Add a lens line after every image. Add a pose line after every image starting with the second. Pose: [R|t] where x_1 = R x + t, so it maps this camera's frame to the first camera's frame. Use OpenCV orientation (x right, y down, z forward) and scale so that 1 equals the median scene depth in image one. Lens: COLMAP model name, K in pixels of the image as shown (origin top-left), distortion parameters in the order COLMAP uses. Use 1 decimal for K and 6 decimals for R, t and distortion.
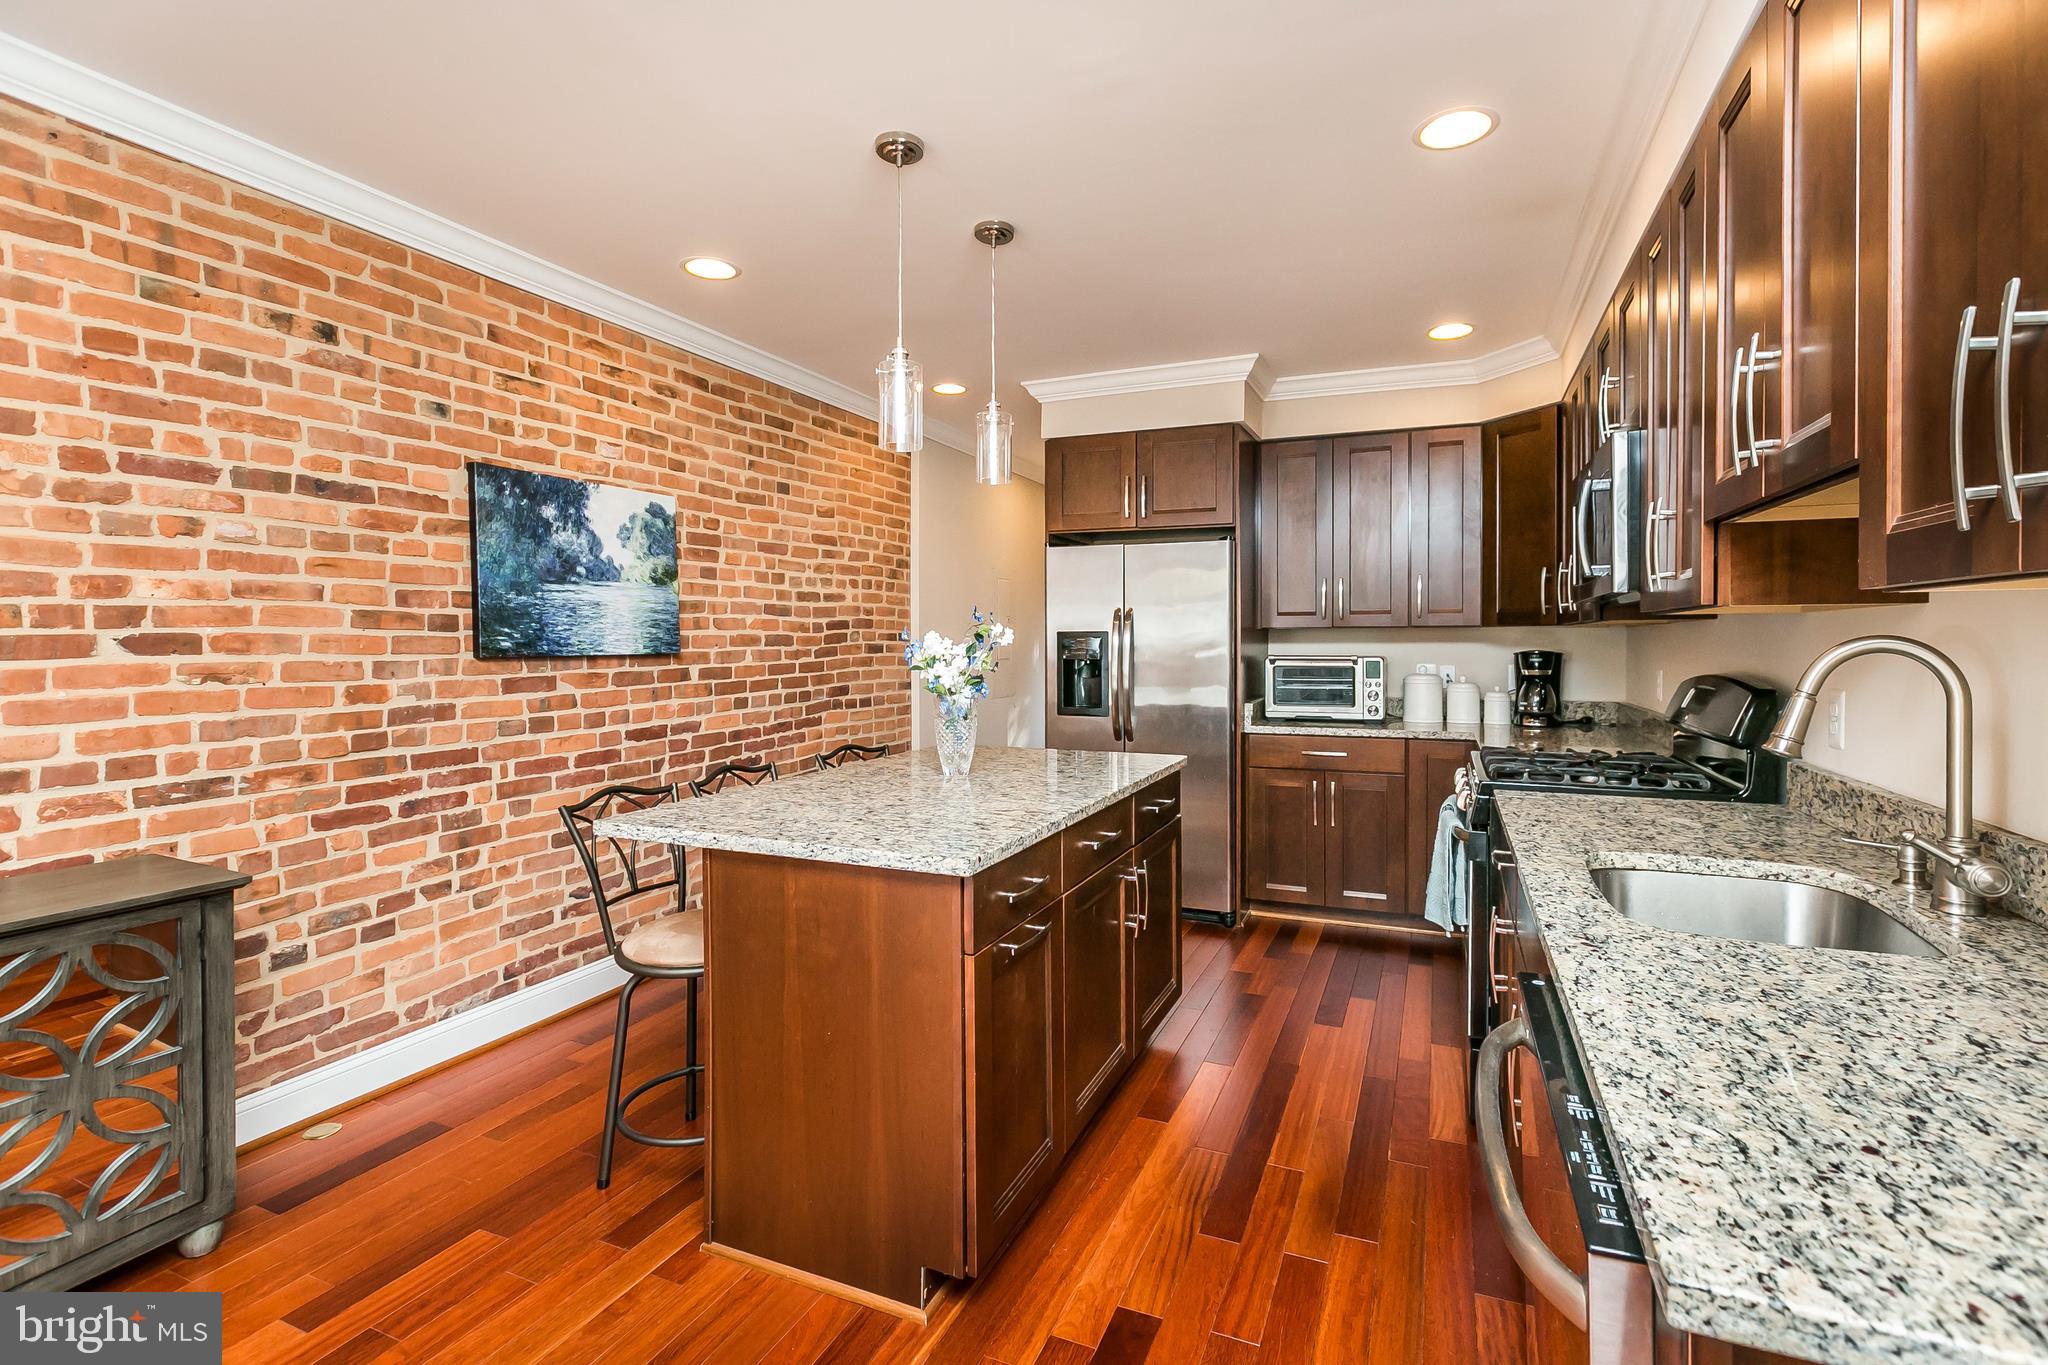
lens RADIAL K [[930.2, 0, 1035.8], [0, 930.2, 650.7], [0, 0, 1]] dist [-0.000148, -0.000044]
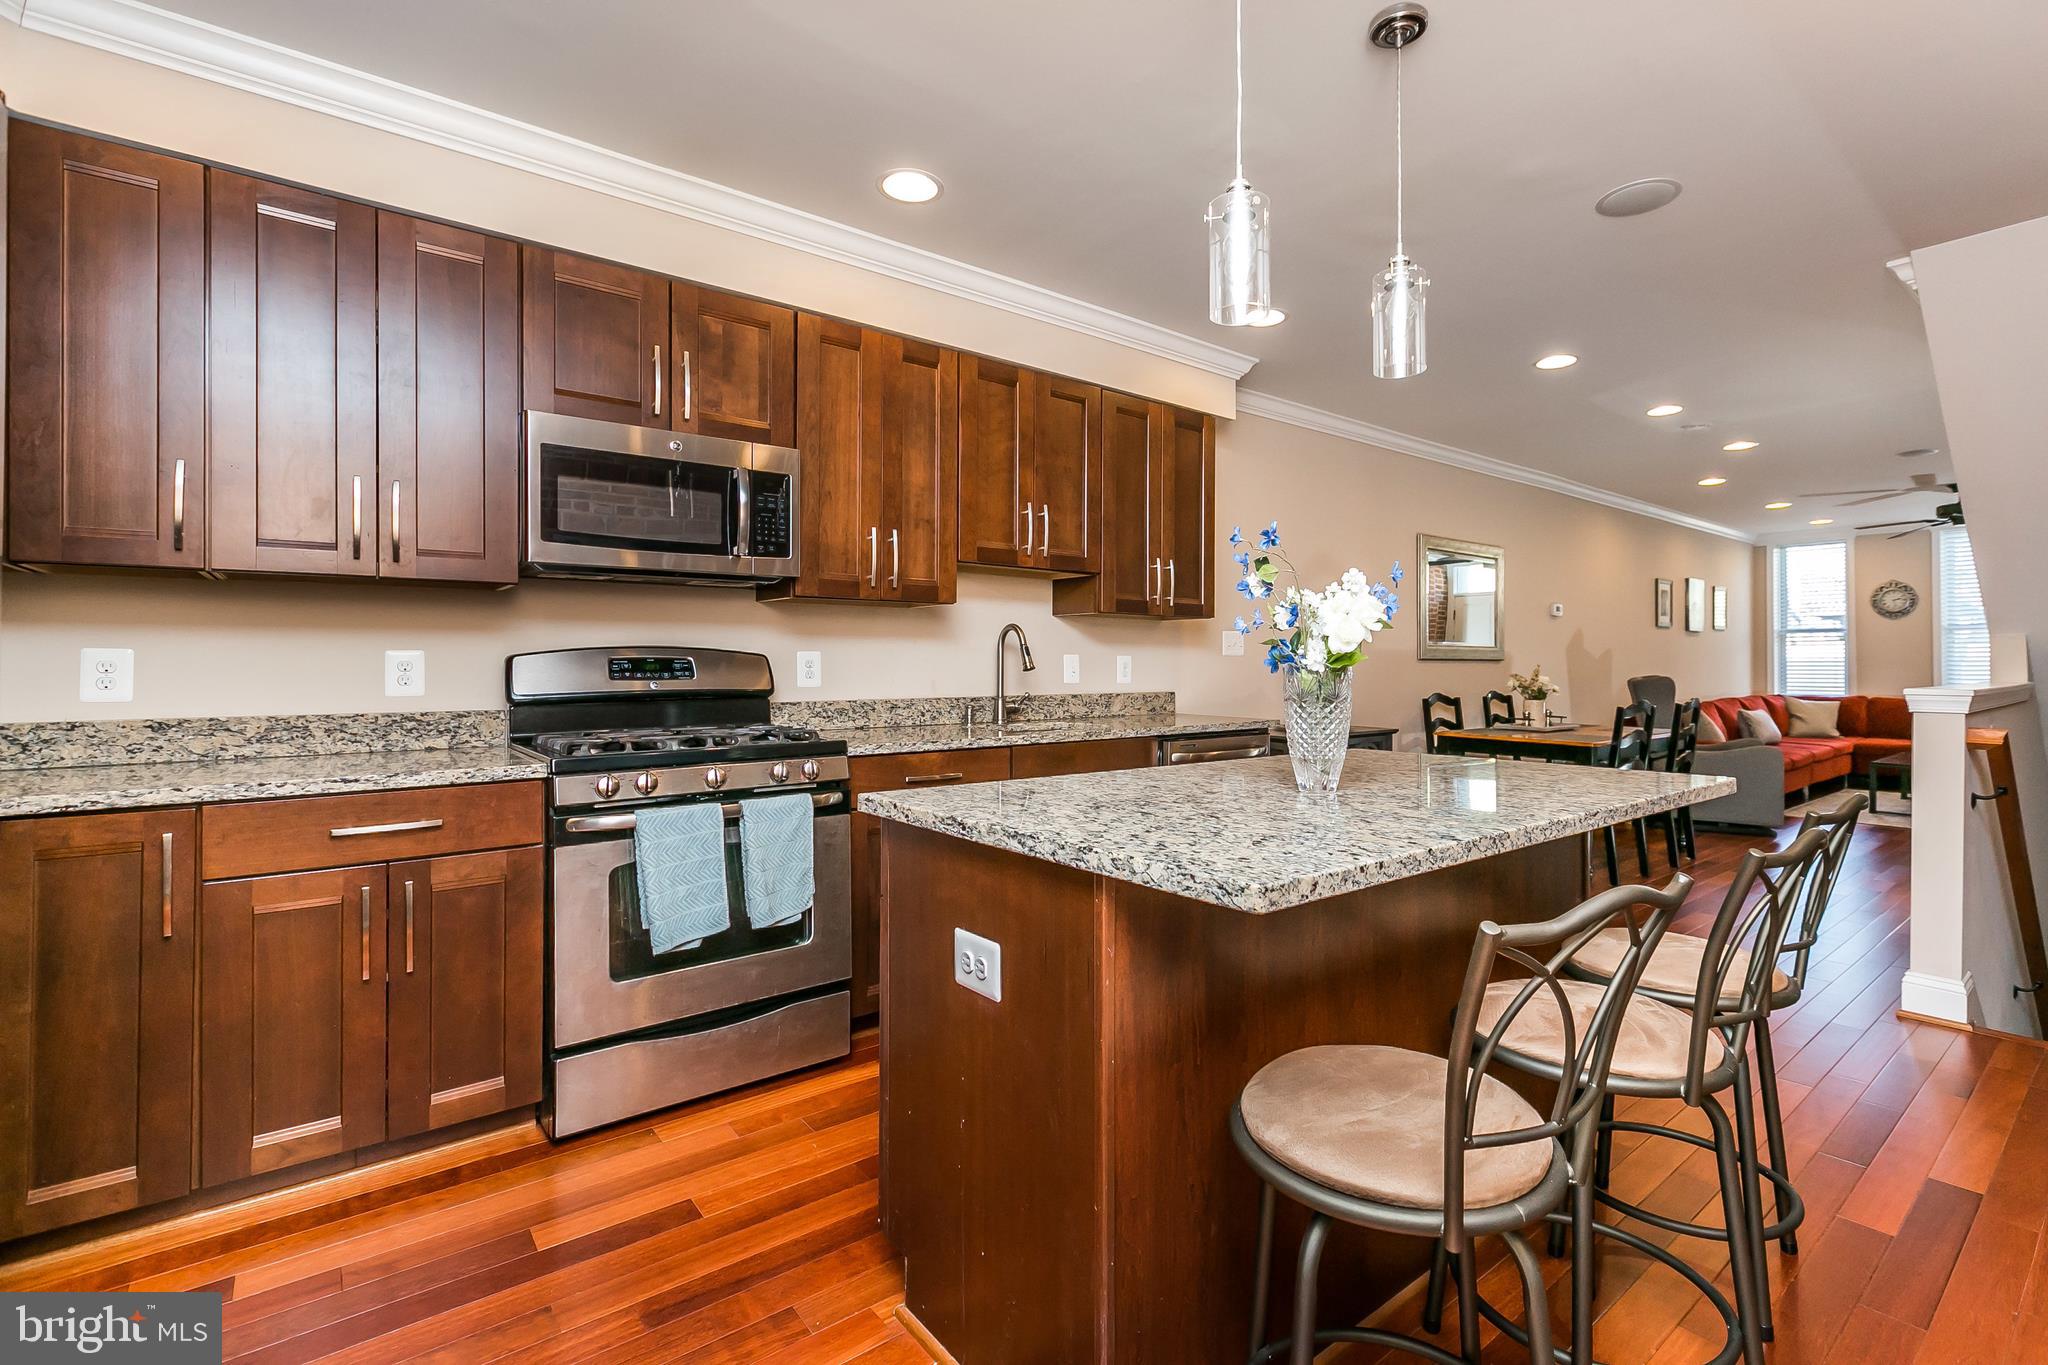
lens RADIAL K [[923.0, 0, 1059.4], [0, 923.0, 665.3], [0, 0, 1]] dist [0.000022, -0.000052]
pose [[-0.885781, 0.003462, 0.464091, -0.186303], [0.009153, 0.999908, 0.010011, 0.034294], [-0.464013, 0.013115, -0.885731, 1.416293]]
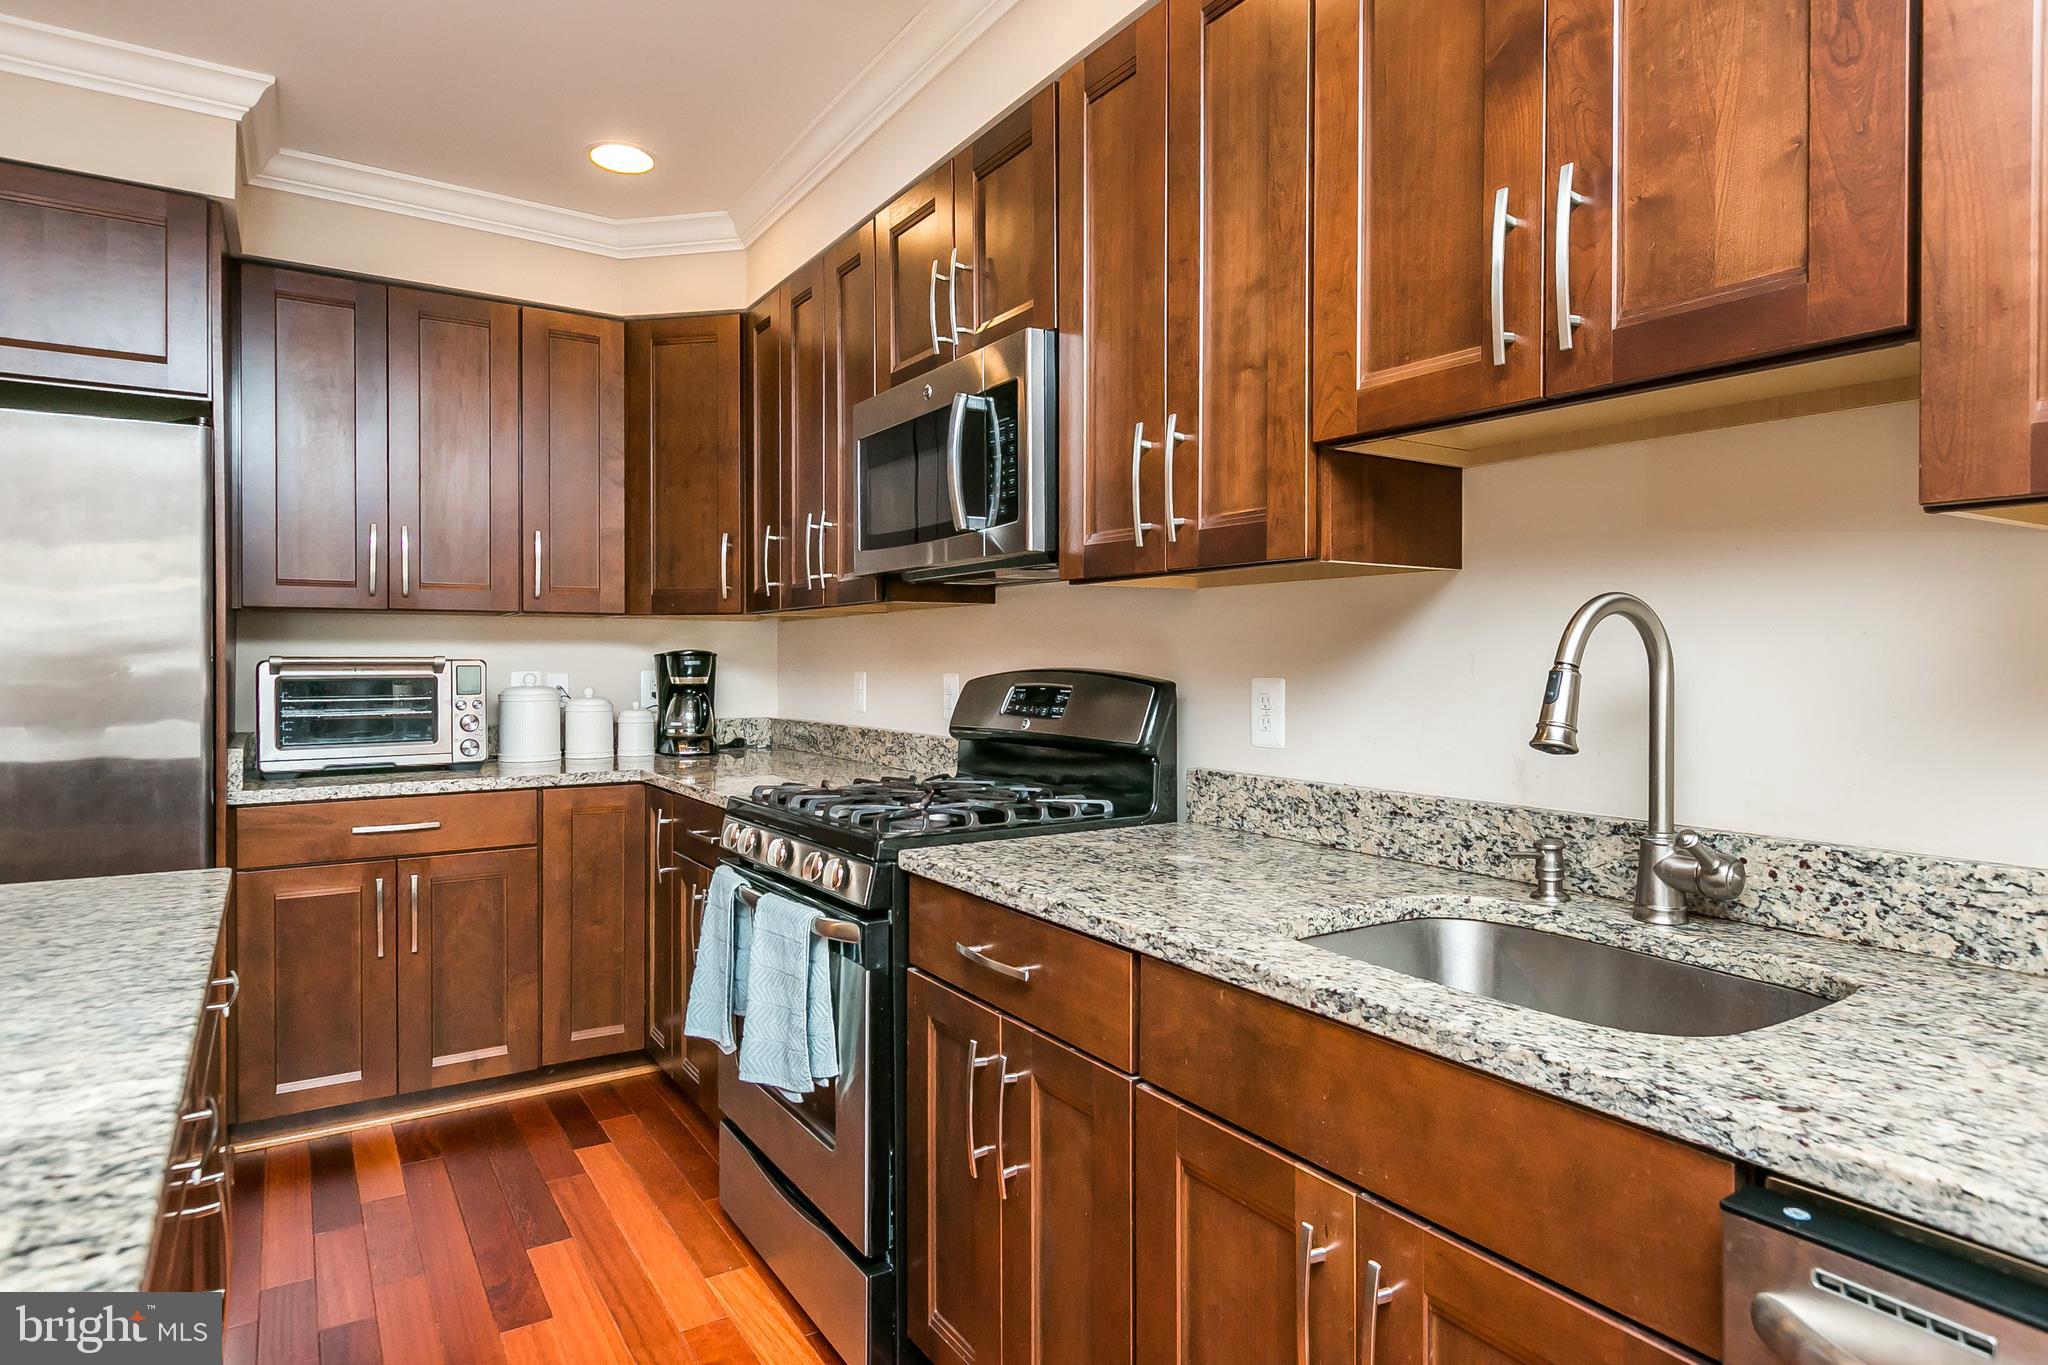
lens RADIAL K [[1159.8, 0, 1018.1], [0, 1159.8, 659.9], [0, 0, 1]] dist [0.002402, -0.001368]
pose [[0.560522, 0.000880, 0.828139, -0.086552], [0.007376, 0.999954, -0.006055, 0.019368], [-0.828107, 0.009503, 0.560490, 0.372332]]
